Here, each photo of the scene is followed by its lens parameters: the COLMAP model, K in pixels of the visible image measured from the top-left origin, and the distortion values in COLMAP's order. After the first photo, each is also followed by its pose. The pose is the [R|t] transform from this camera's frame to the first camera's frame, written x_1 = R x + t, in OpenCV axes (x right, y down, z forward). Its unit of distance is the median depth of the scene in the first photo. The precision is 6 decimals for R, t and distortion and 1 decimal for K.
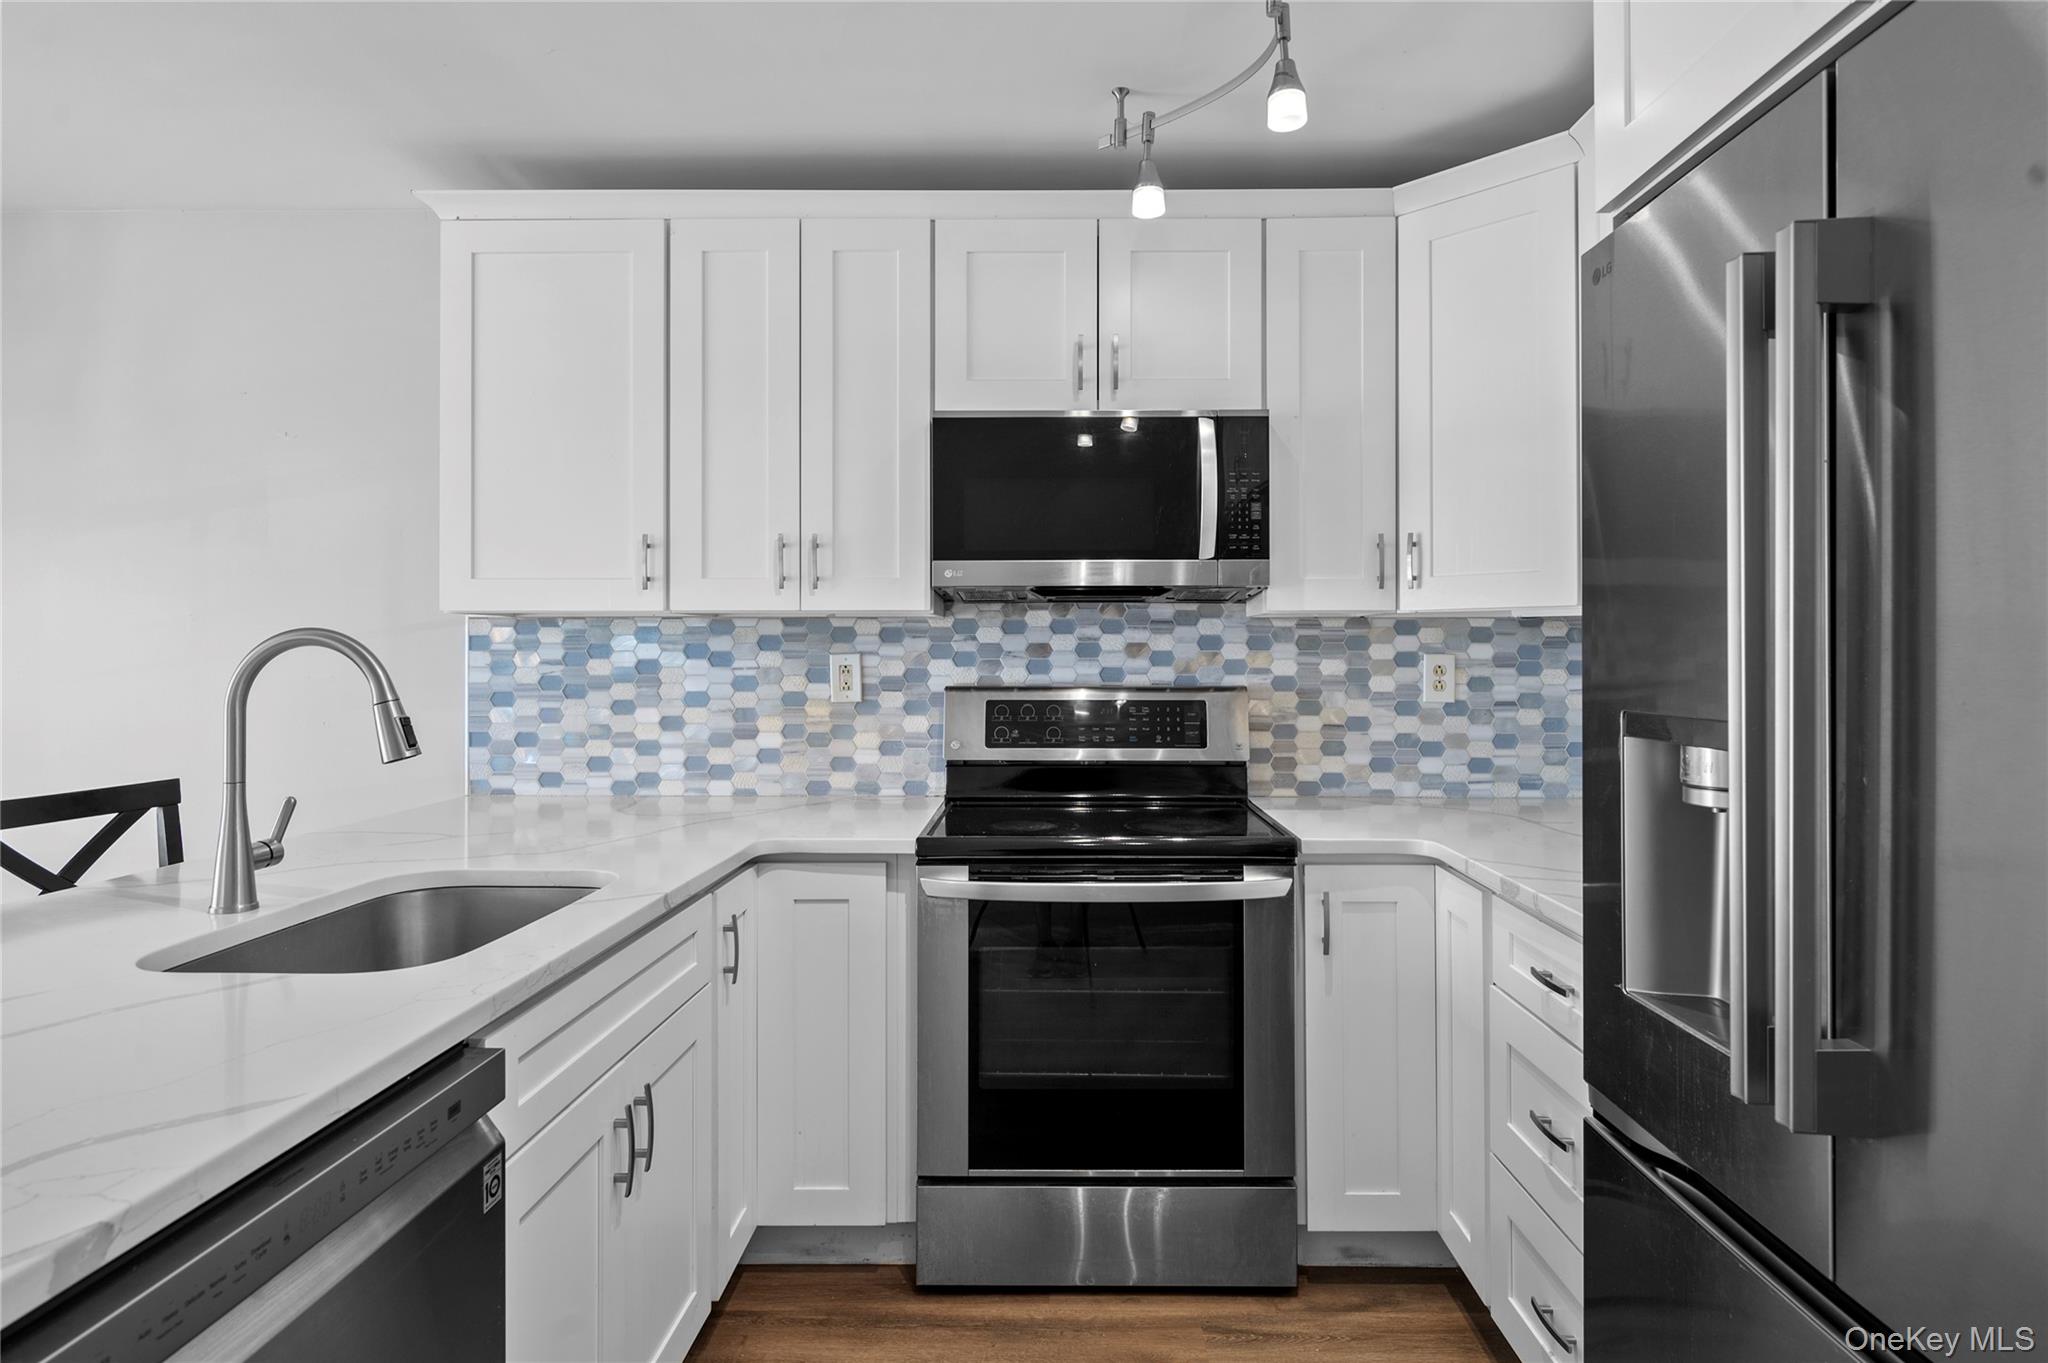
lens RADIAL K [[1121.8, 0, 1047.1], [0, 1121.8, 648.3], [0, 0, 1]] dist [0.000298, 0.000388]
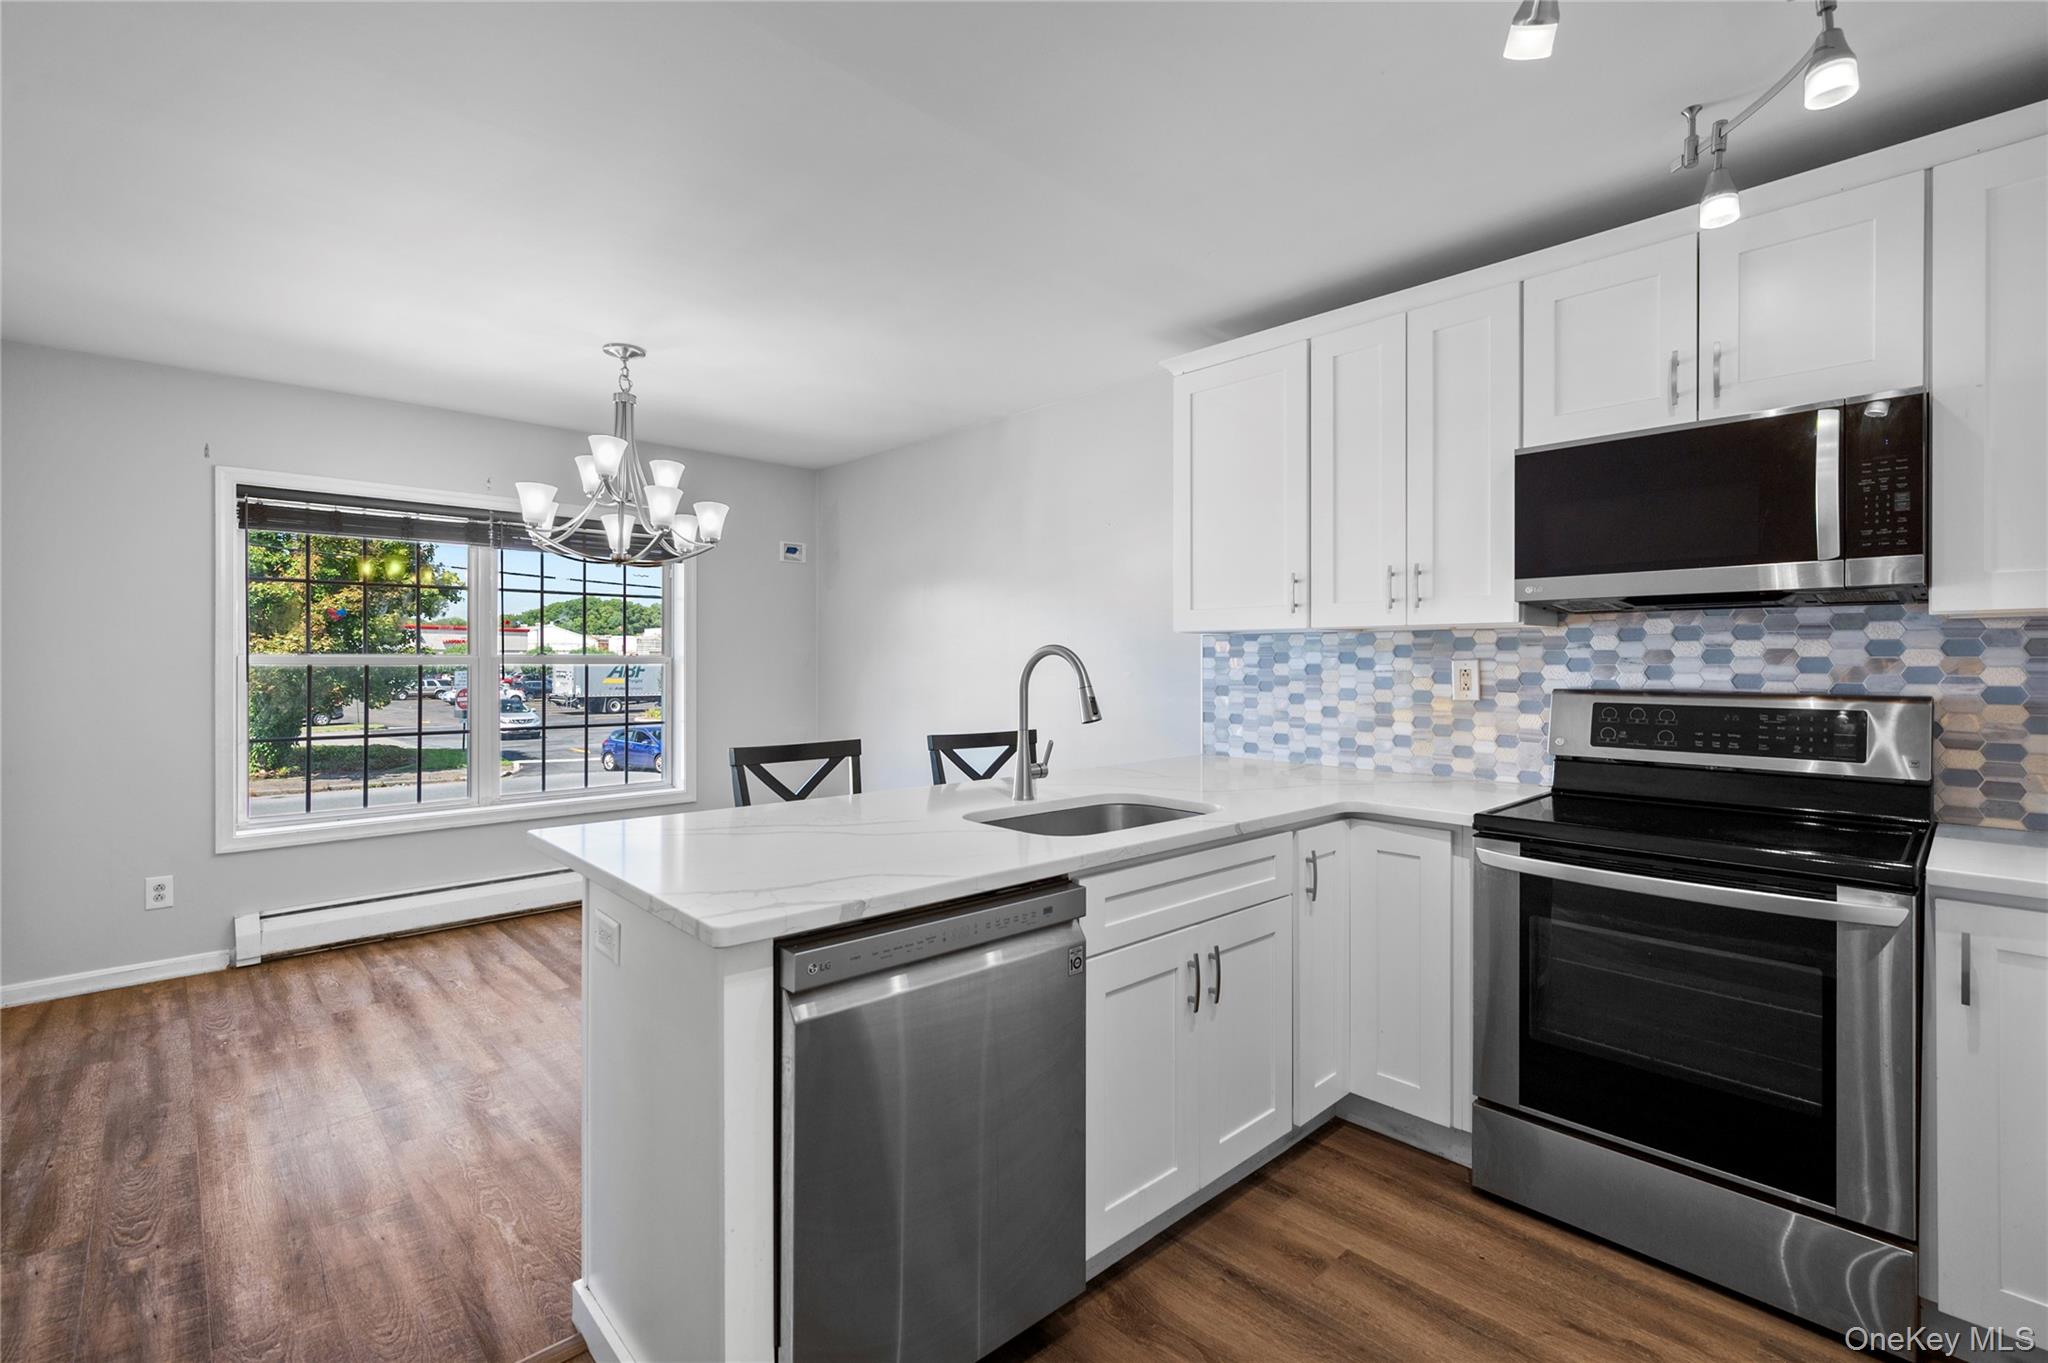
lens RADIAL K [[923.4, 0, 1018.8], [0, 923.4, 665.4], [0, 0, 1]] dist [0.005173, -0.000750]
pose [[0.690488, 0.005510, -0.723323, 0.204119], [0.002059, 0.999952, 0.009583, 0.000437], [0.723341, -0.008107, 0.690443, -0.023932]]
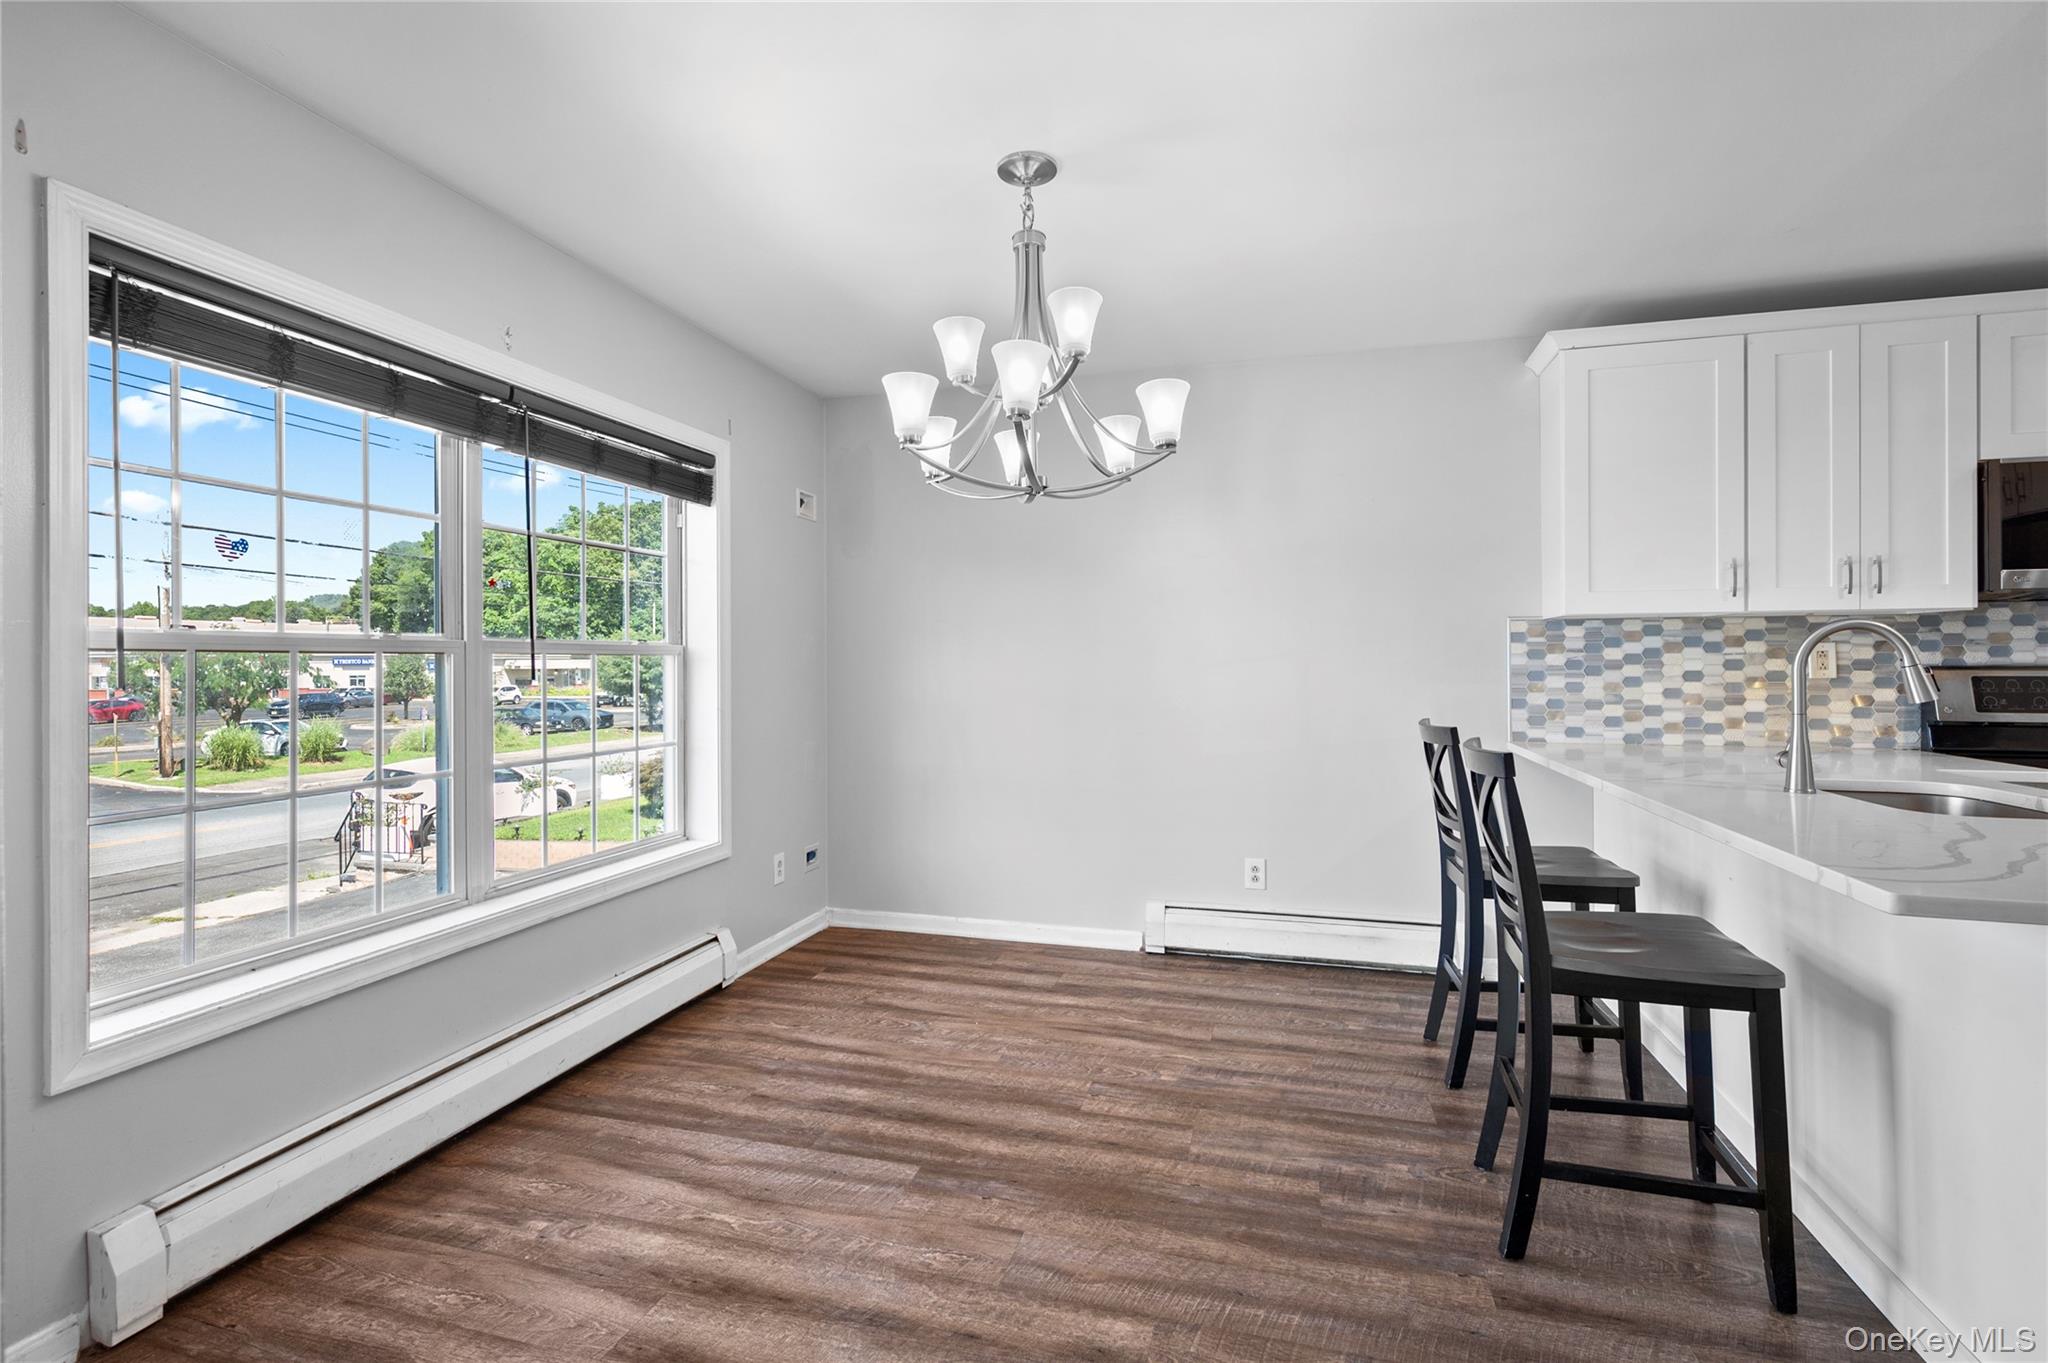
lens RADIAL K [[923.4, 0, 1032.7], [0, 923.4, 658.5], [0, 0, 1]] dist [0.005173, -0.000750]
pose [[0.966116, -0.004387, -0.258069, -0.810514], [0.004400, 0.999990, -0.000528, 0.020509], [0.258069, -0.000625, 0.966126, -0.323336]]
